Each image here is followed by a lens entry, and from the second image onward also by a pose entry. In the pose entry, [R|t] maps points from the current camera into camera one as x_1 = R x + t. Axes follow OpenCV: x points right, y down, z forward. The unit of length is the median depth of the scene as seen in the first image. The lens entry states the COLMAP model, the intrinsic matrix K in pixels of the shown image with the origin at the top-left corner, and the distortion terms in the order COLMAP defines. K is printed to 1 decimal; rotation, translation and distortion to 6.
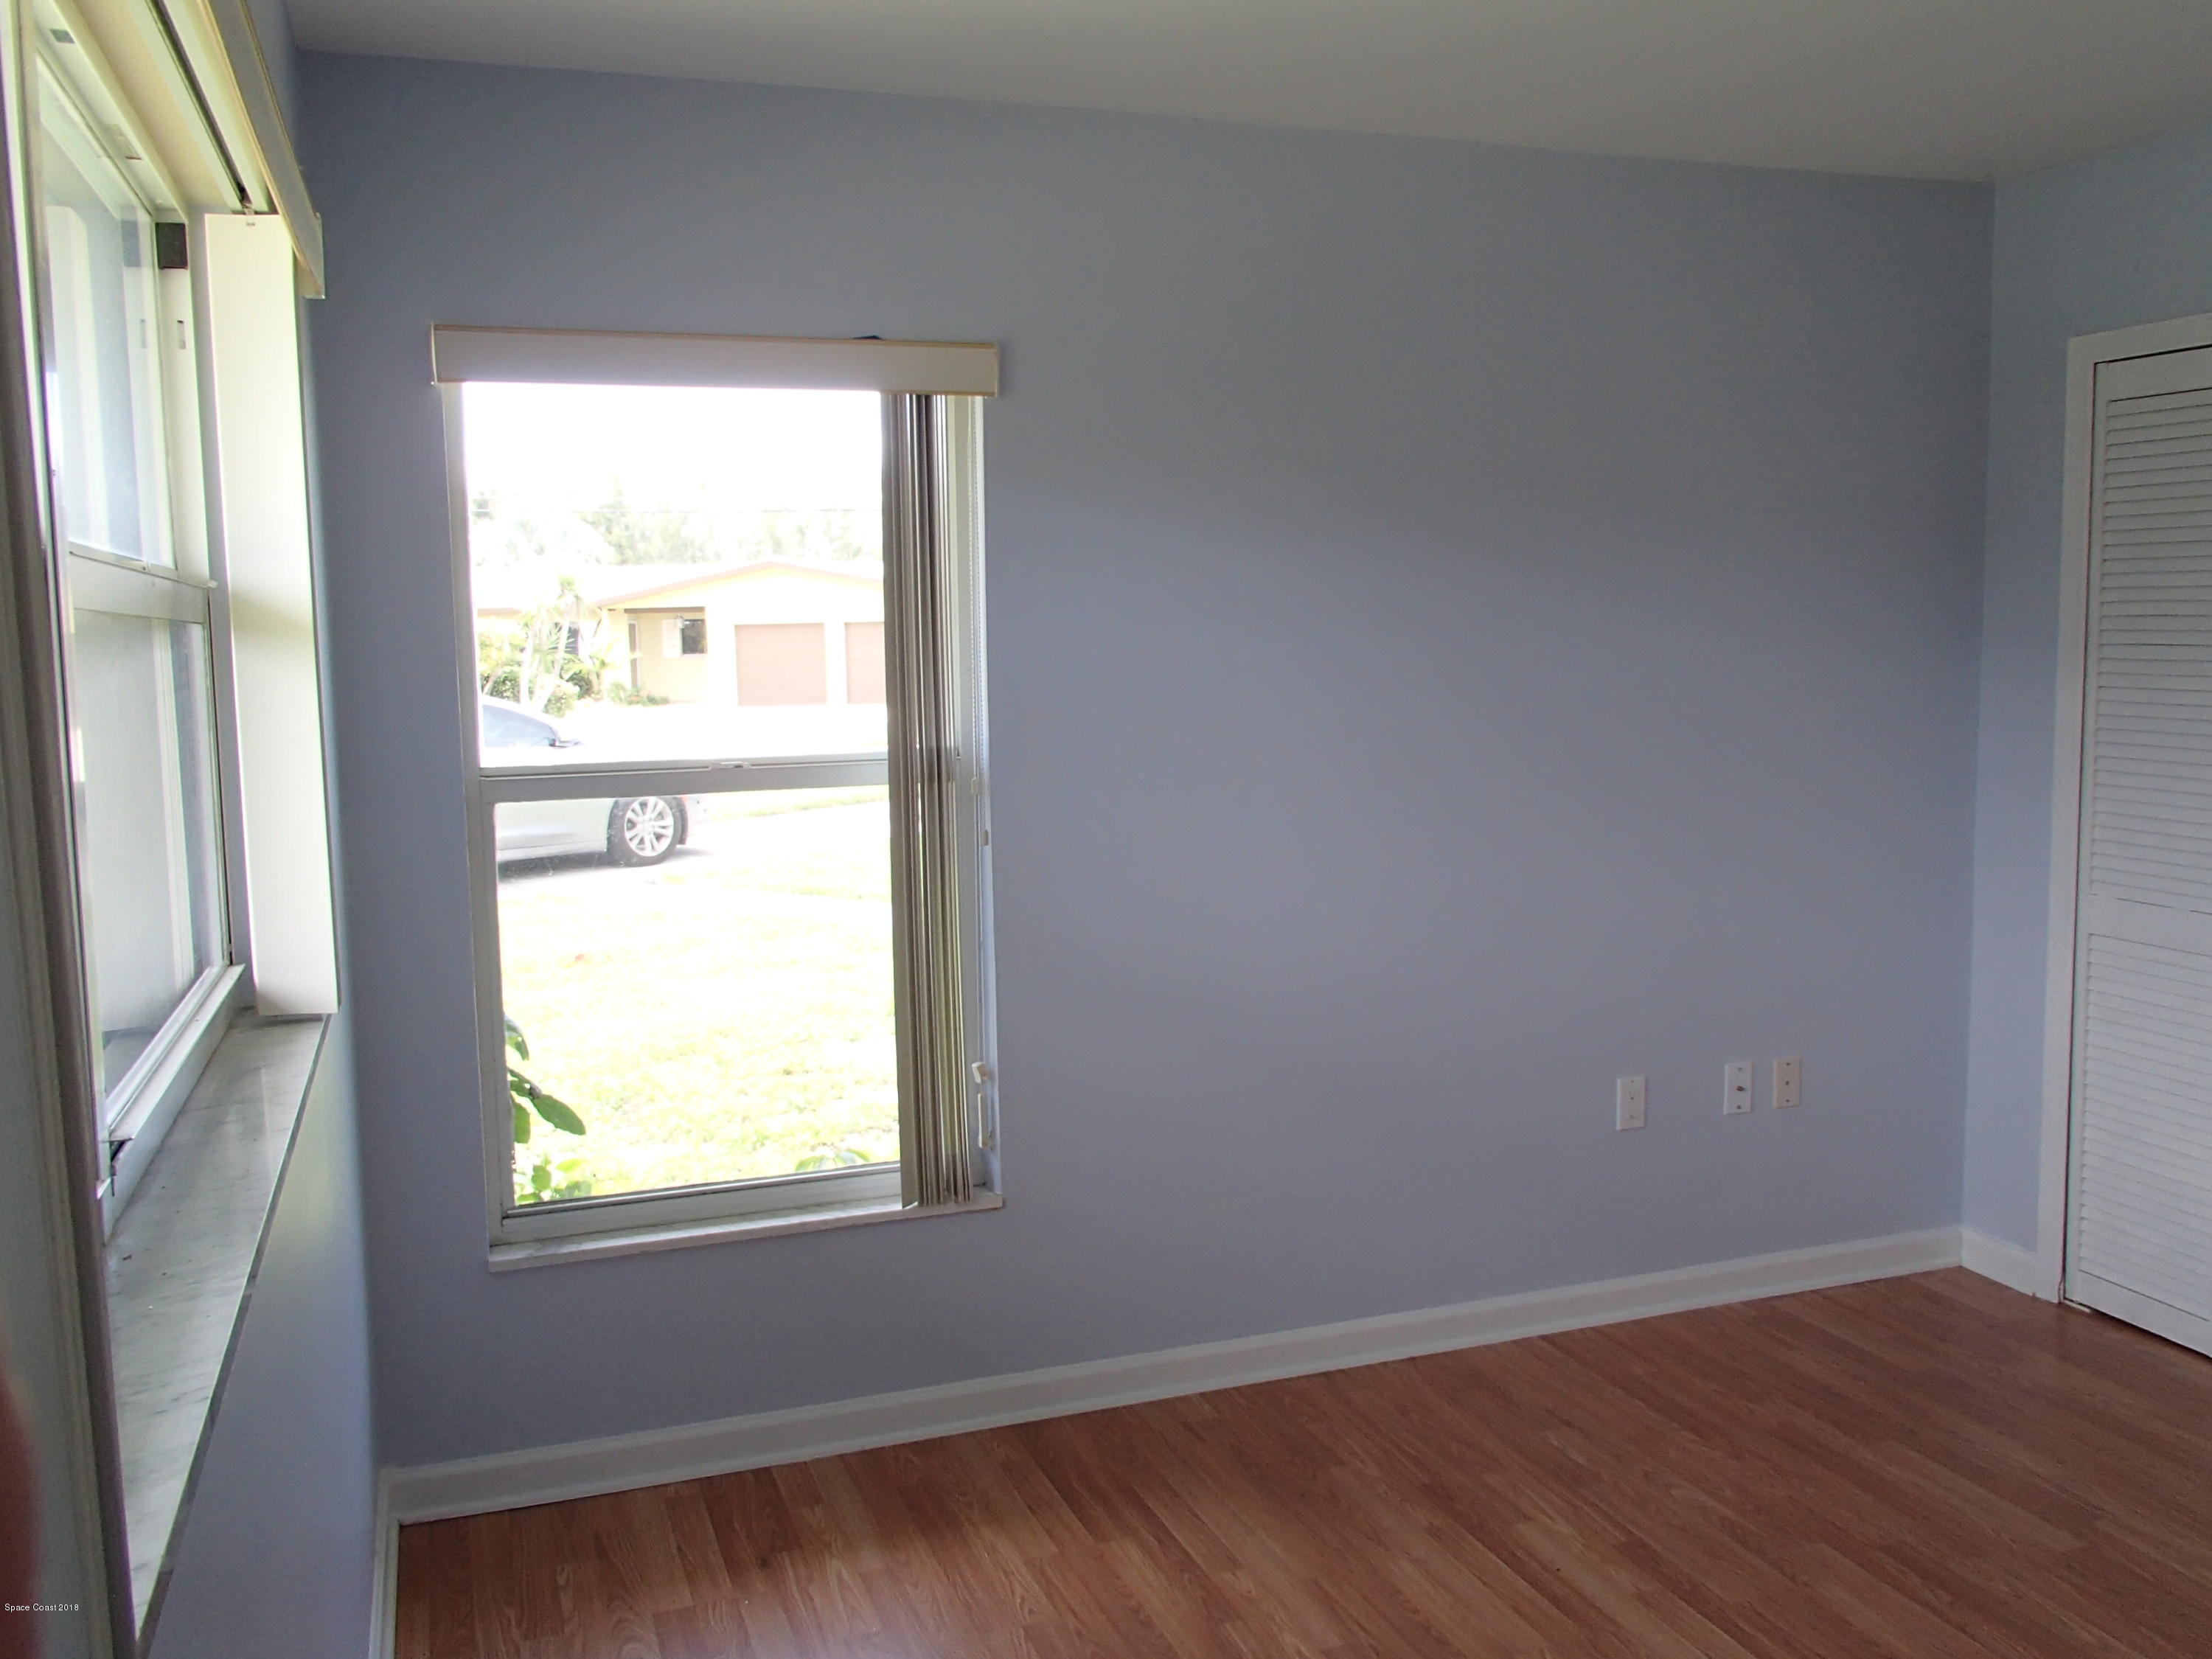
lens RADIAL K [[1835.6, 0, 1105.0], [0, 1835.6, 813.6], [0, 0, 1]] dist [-0.023553, 0.025485]
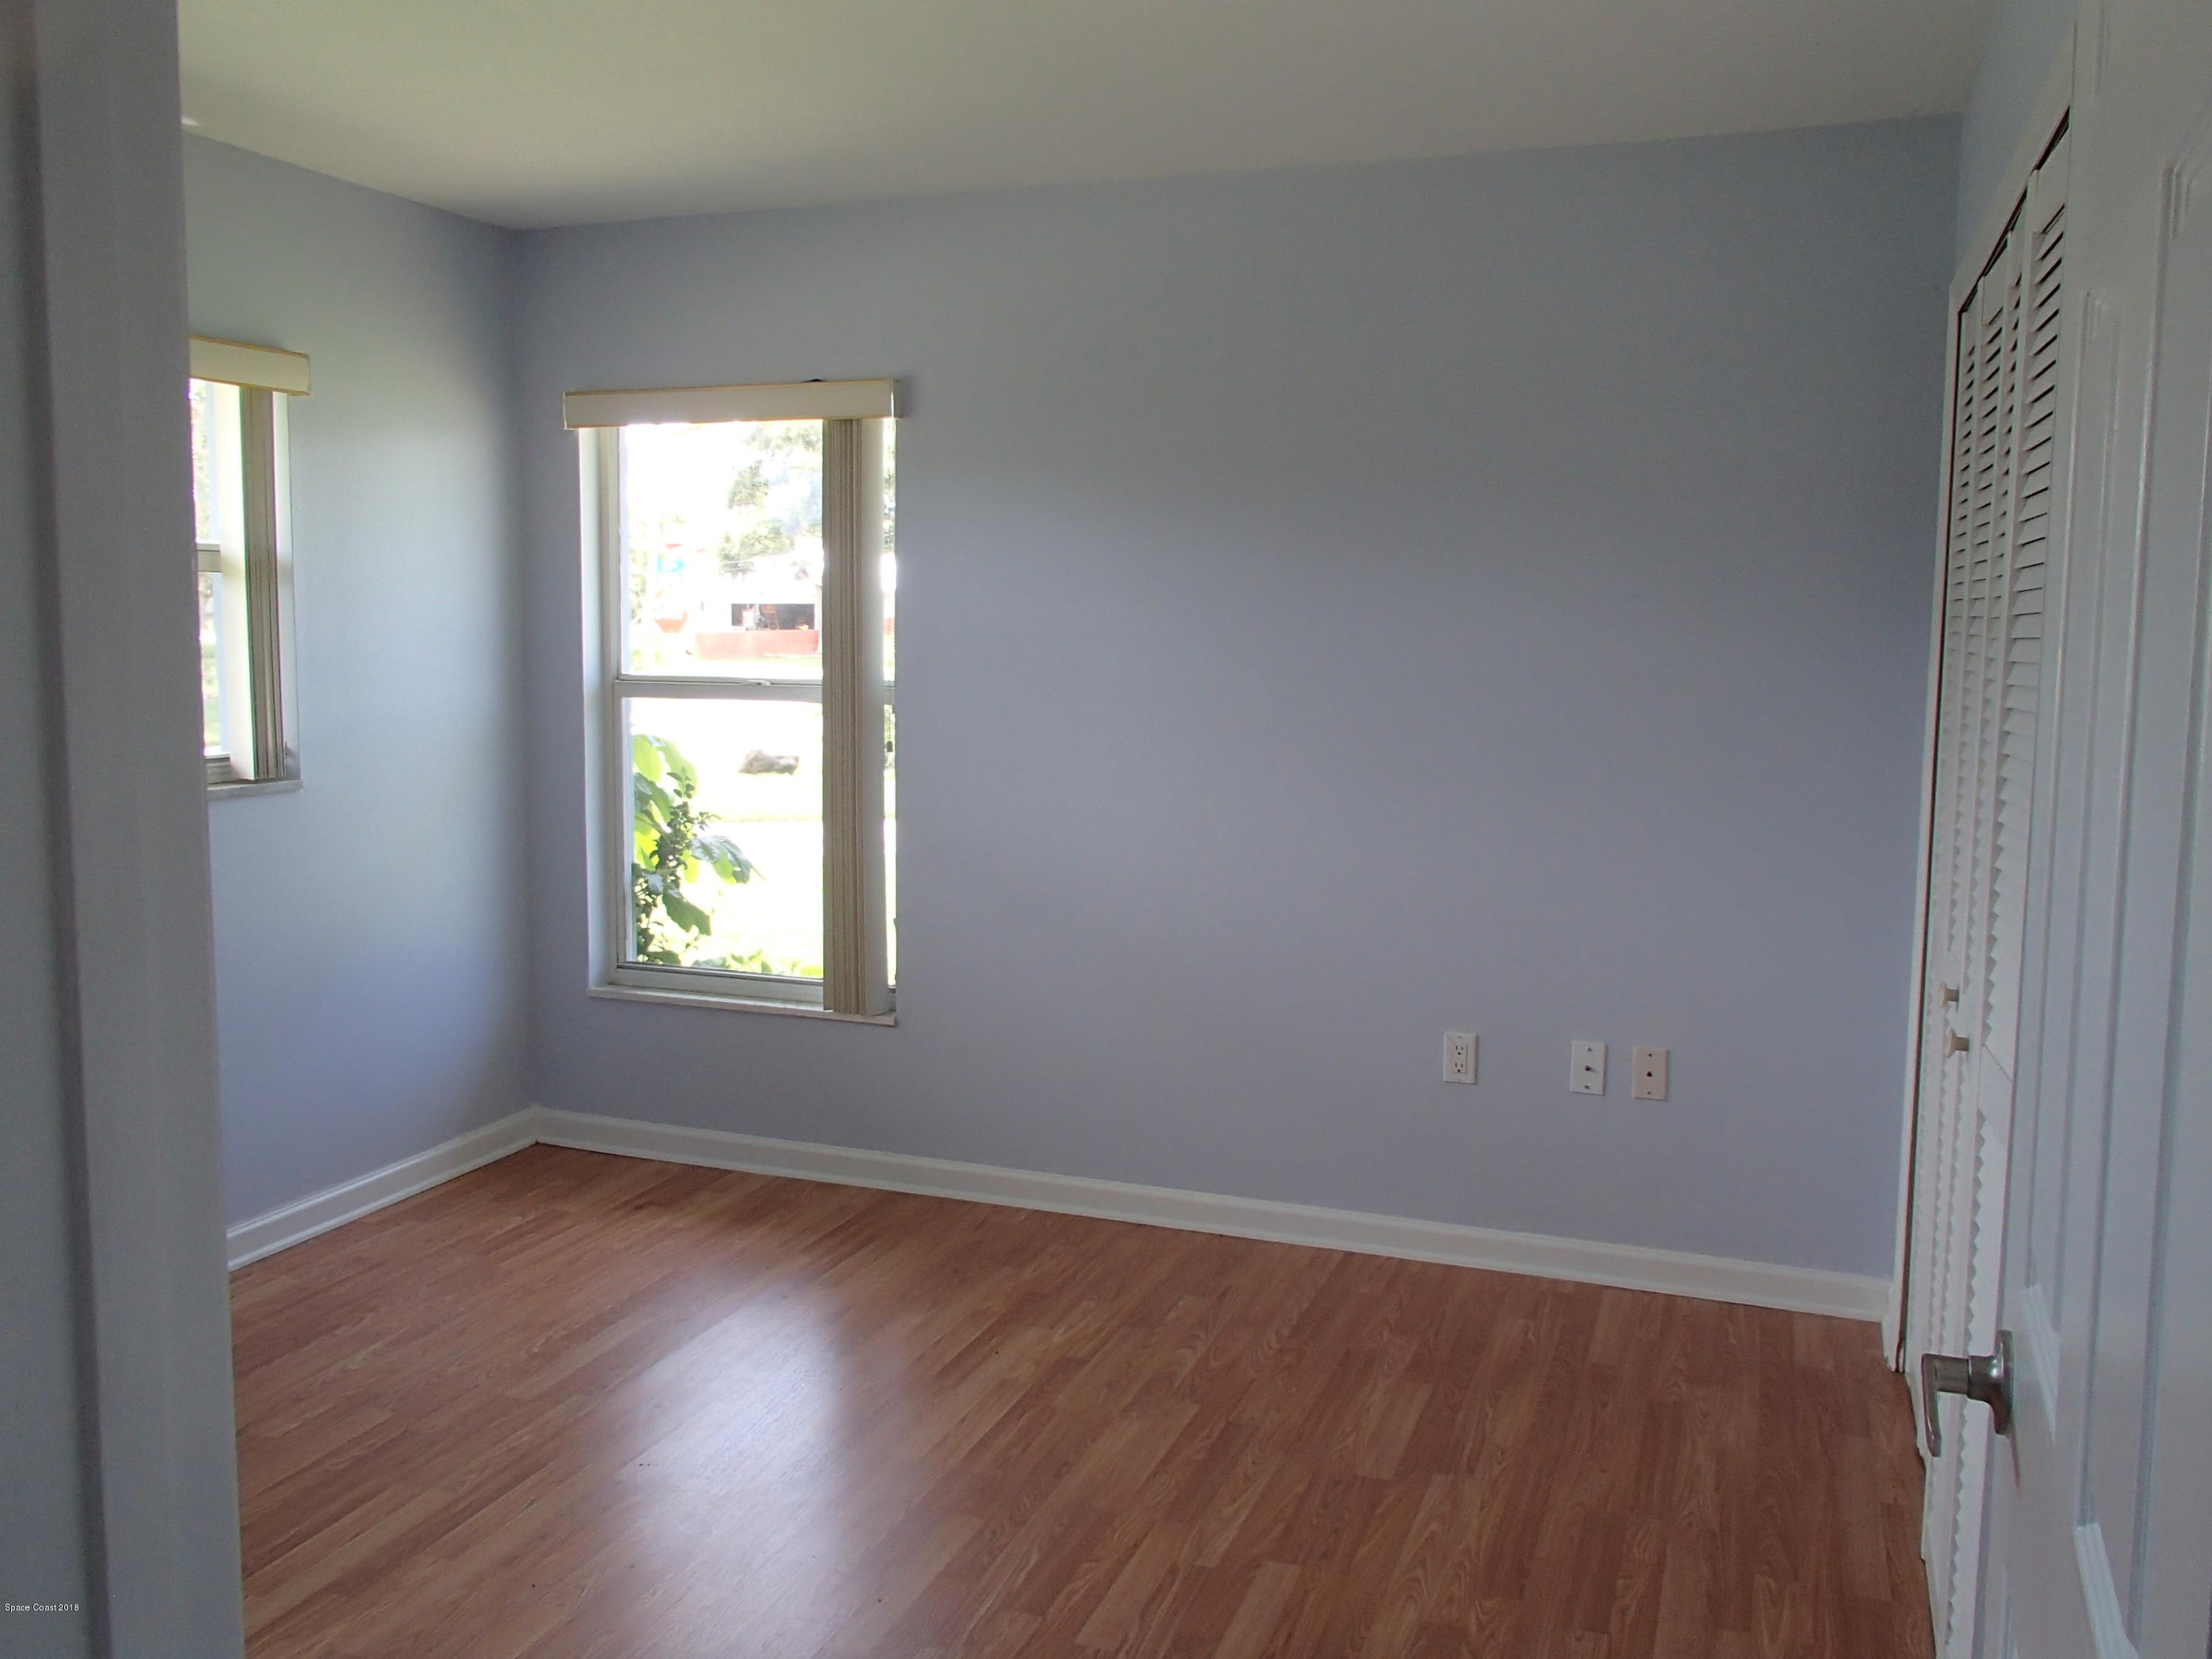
lens RADIAL K [[1835.6, 0, 1092.8], [0, 1835.6, 843.5], [0, 0, 1]] dist [-0.023553, 0.025485]
pose [[0.755859, 0.100723, -0.646940, 0.925747], [-0.084850, 0.994833, 0.055751, -0.004847], [0.649213, 0.012753, 0.760500, 0.079270]]
